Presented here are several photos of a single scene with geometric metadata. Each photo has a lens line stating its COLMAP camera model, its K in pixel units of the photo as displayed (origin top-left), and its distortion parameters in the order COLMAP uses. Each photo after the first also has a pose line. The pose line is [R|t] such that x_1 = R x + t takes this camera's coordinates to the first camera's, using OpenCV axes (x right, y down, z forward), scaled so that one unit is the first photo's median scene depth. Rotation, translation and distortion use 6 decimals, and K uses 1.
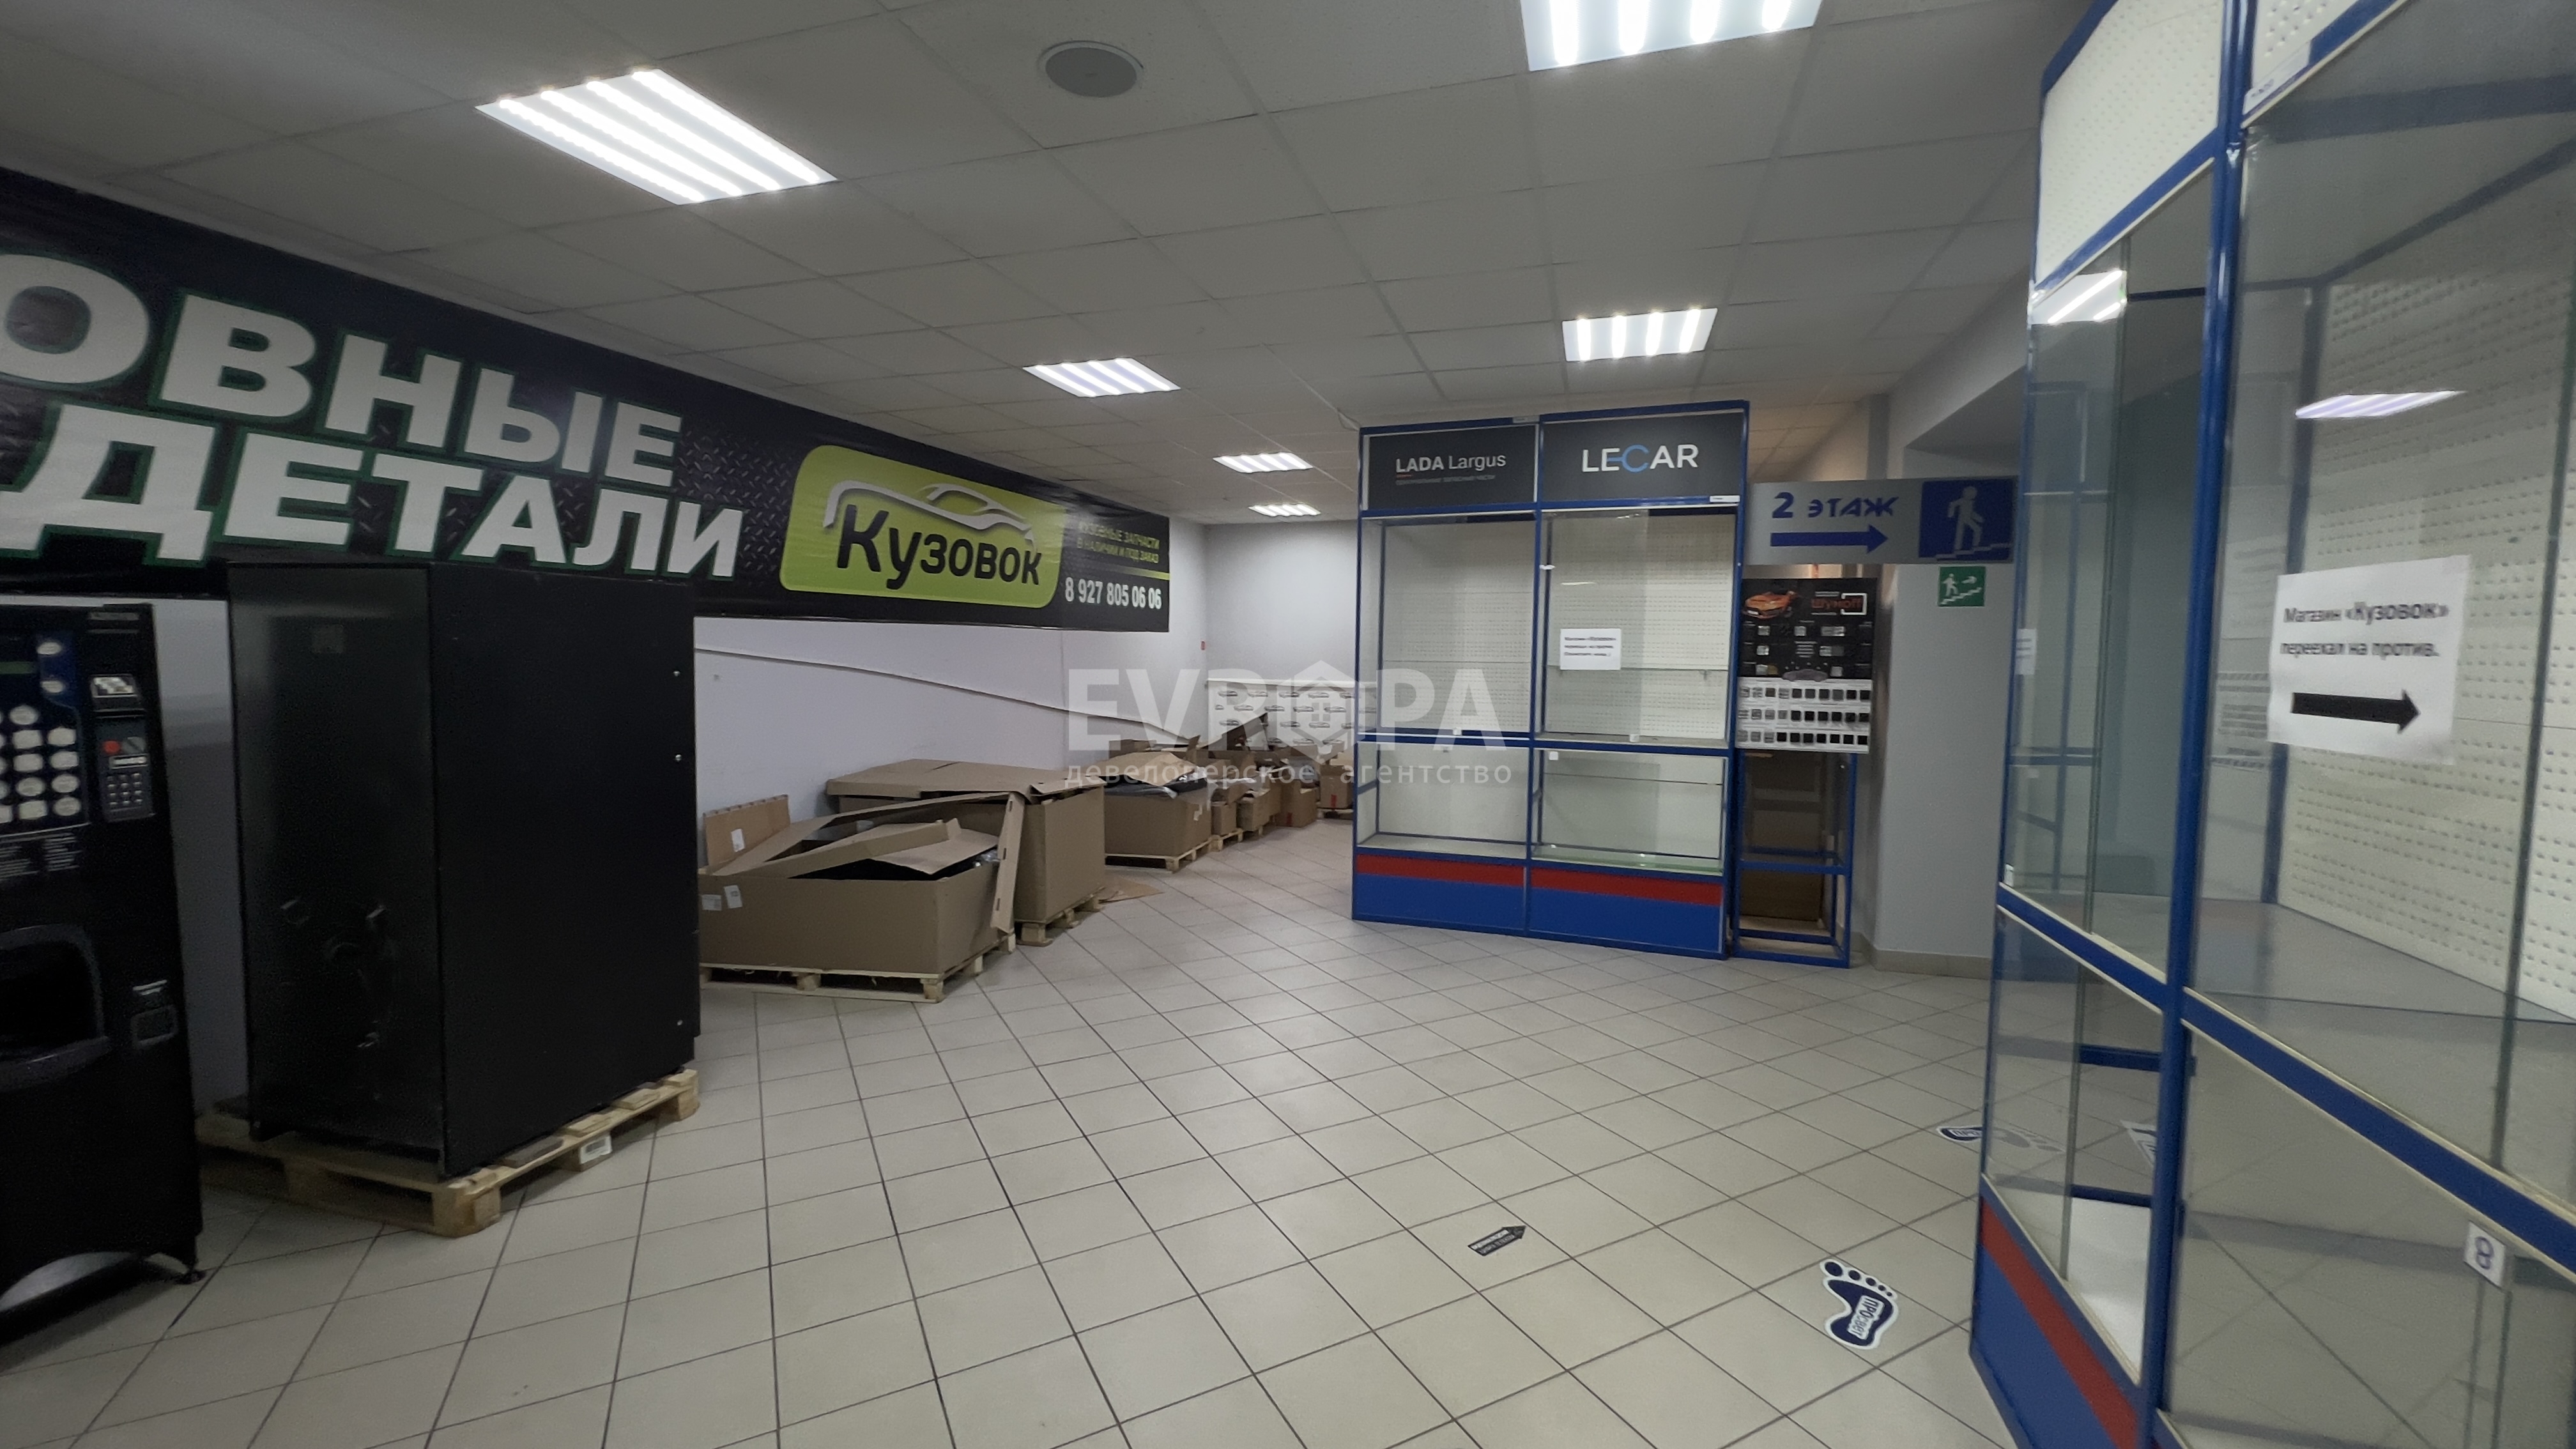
lens RADIAL K [[1033.3, 0, 1282.3], [0, 1033.3, 715.7], [0, 0, 1]] dist [0.003833, 0.000545]
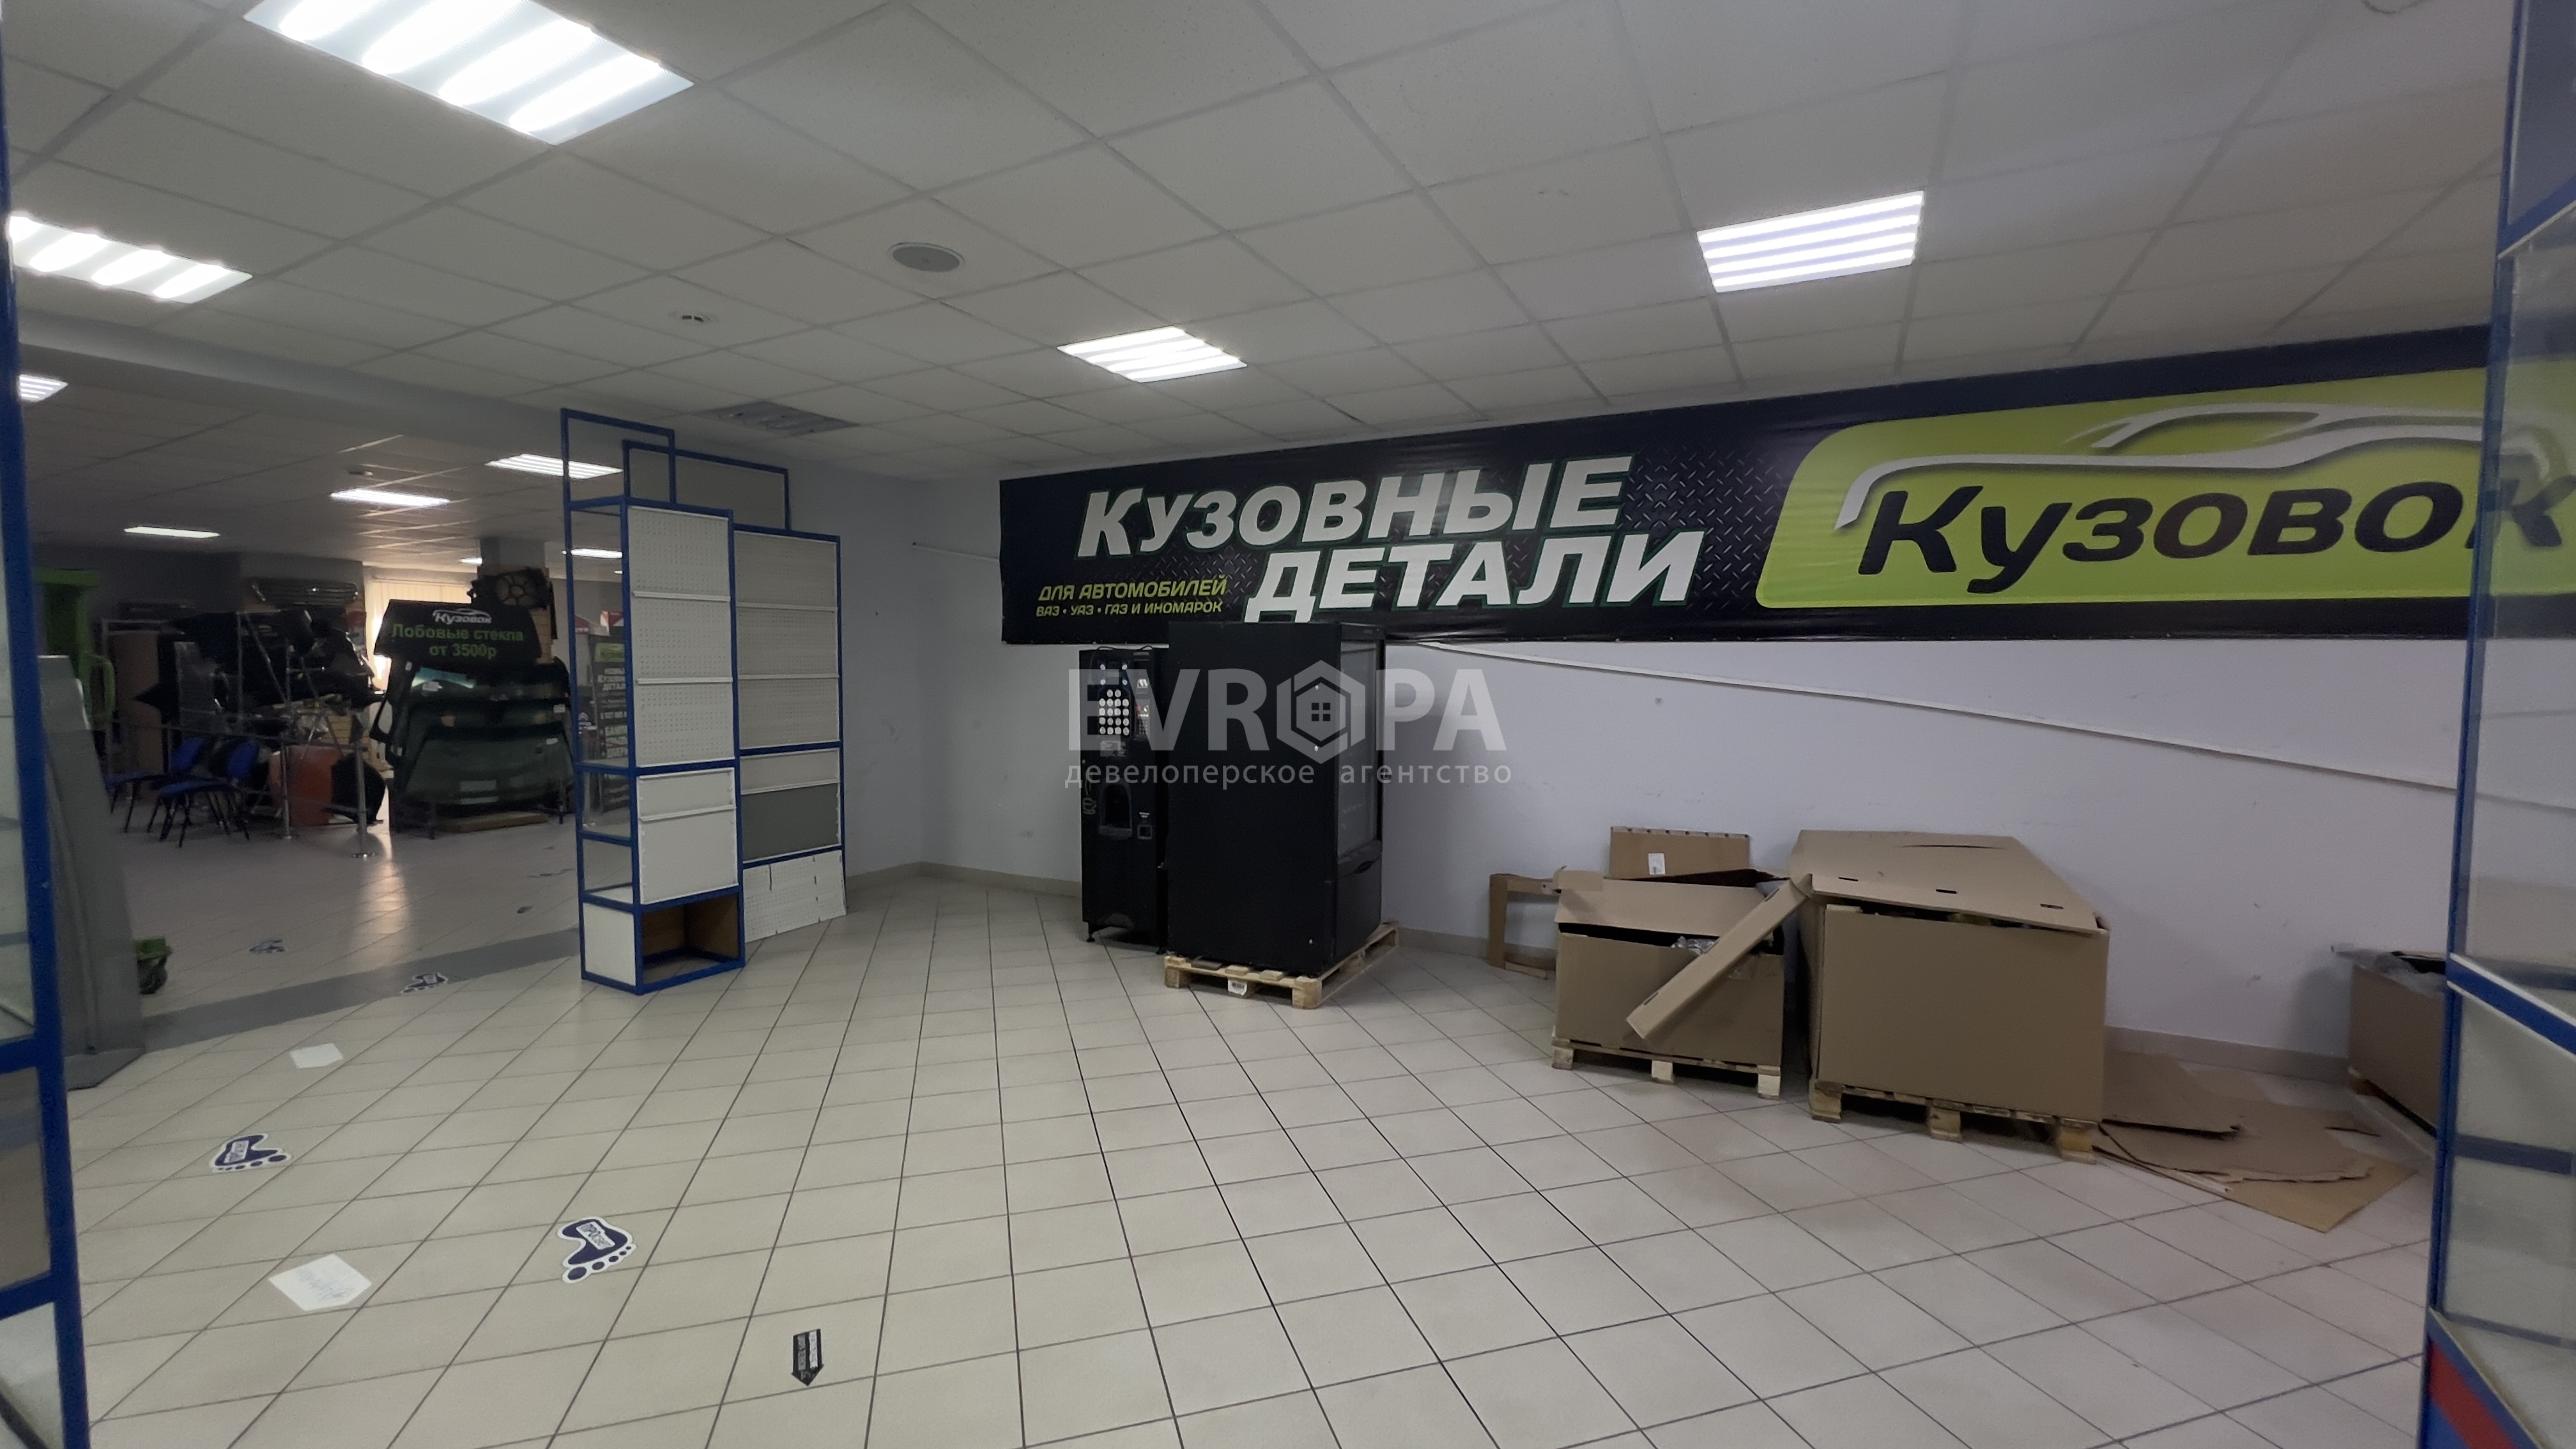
lens RADIAL K [[1033.3, 0, 1282.3], [0, 1033.3, 715.7], [0, 0, 1]] dist [0.003833, 0.000545]
pose [[-0.190782, 0.046052, -0.980552, 0.642063], [-0.073637, 0.995413, 0.061078, -0.069918], [0.978867, 0.083858, -0.186516, 1.014086]]
